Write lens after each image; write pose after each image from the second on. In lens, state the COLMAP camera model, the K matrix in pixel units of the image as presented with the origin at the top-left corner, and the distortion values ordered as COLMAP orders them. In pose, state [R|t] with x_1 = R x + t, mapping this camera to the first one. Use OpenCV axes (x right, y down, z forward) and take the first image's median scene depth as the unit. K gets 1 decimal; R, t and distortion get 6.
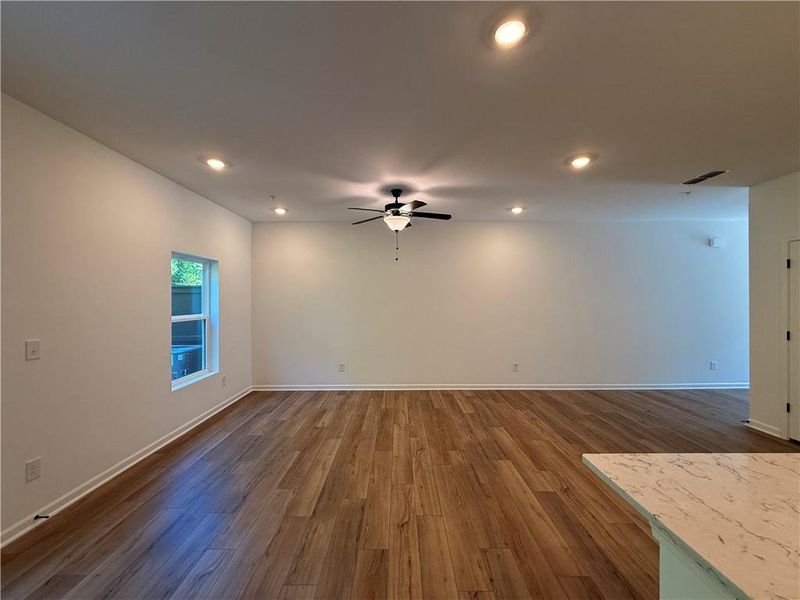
lens RADIAL K [[317.8, 0, 400.0], [0, 317.8, 300.0], [0, 0, 1]] dist [-0.000328, 0.000138]
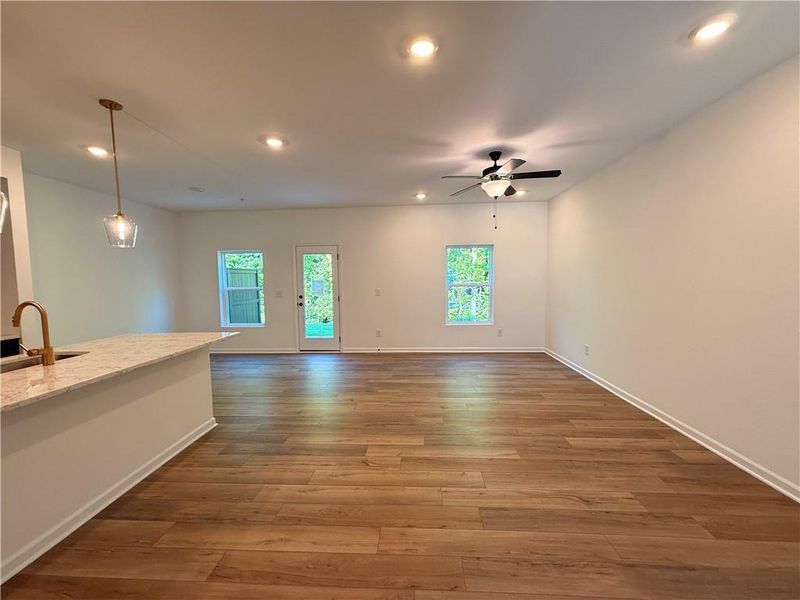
lens RADIAL K [[327.4, 0, 400.0], [0, 327.4, 300.0], [0, 0, 1]] dist [-0.000359, 0.000146]
pose [[-0.064353, 0.075138, -0.995094, 0.923406], [0.012818, 0.997141, 0.074463, 0.009205], [0.997845, -0.007963, -0.065132, 0.727319]]
